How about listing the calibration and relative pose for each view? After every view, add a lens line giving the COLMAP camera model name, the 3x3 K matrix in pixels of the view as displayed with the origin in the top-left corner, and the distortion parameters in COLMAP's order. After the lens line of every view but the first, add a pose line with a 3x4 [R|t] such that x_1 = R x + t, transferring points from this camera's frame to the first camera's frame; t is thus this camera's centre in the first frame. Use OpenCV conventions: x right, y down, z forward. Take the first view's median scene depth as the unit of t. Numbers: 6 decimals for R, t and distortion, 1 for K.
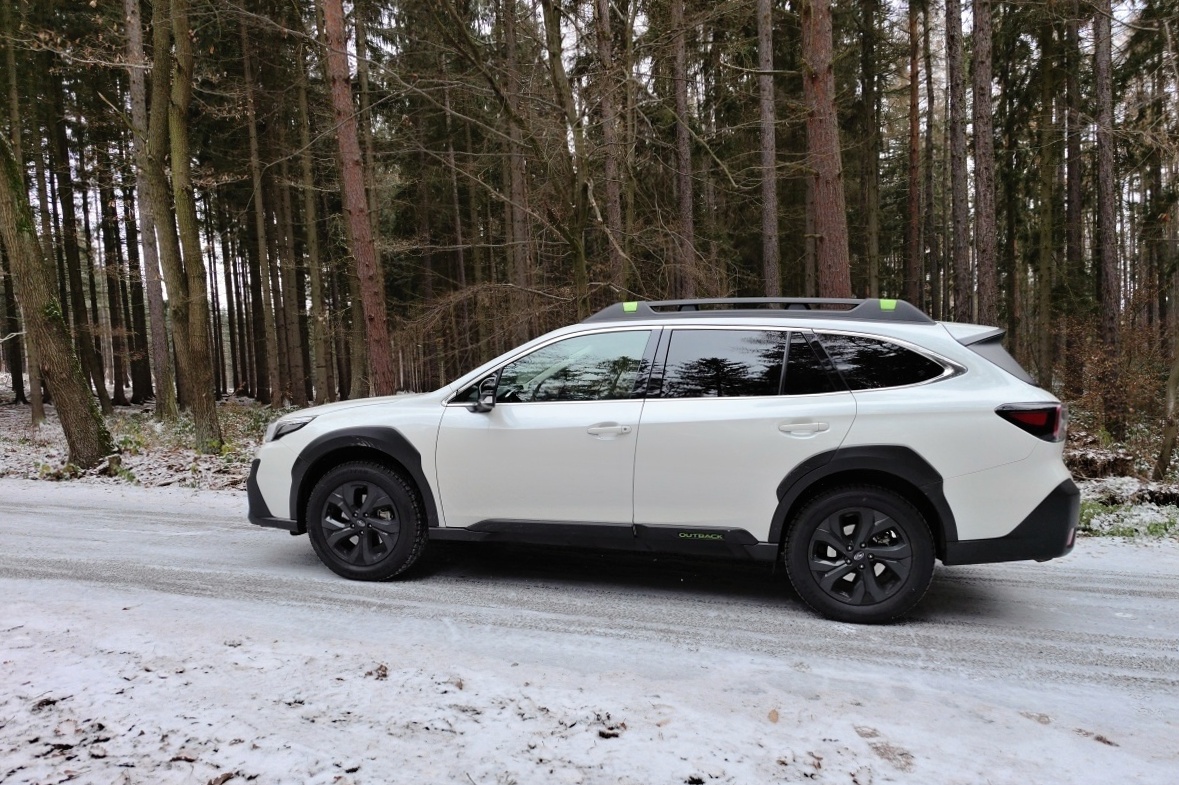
lens RADIAL K [[786.1, 0, 570.3], [0, 786.1, 394.2], [0, 0, 1]] dist [0.005177, 0.000281]
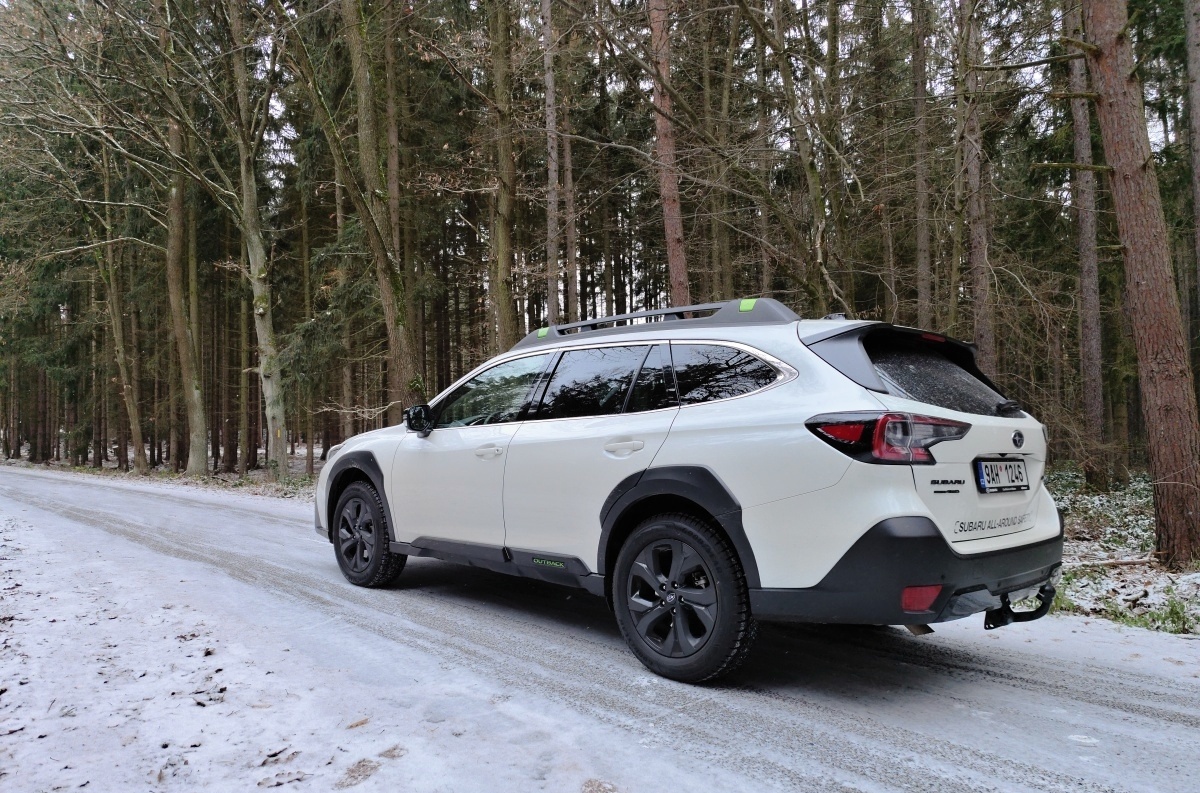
lens RADIAL K [[784.0, 0, 616.6], [0, 784.0, 398.2], [0, 0, 1]] dist [0.016623, -0.004073]
pose [[0.851472, -0.031799, -0.523434, 0.749185], [-0.017806, 0.995831, -0.089463, 0.066328], [0.524097, 0.085495, 0.847356, 0.225193]]
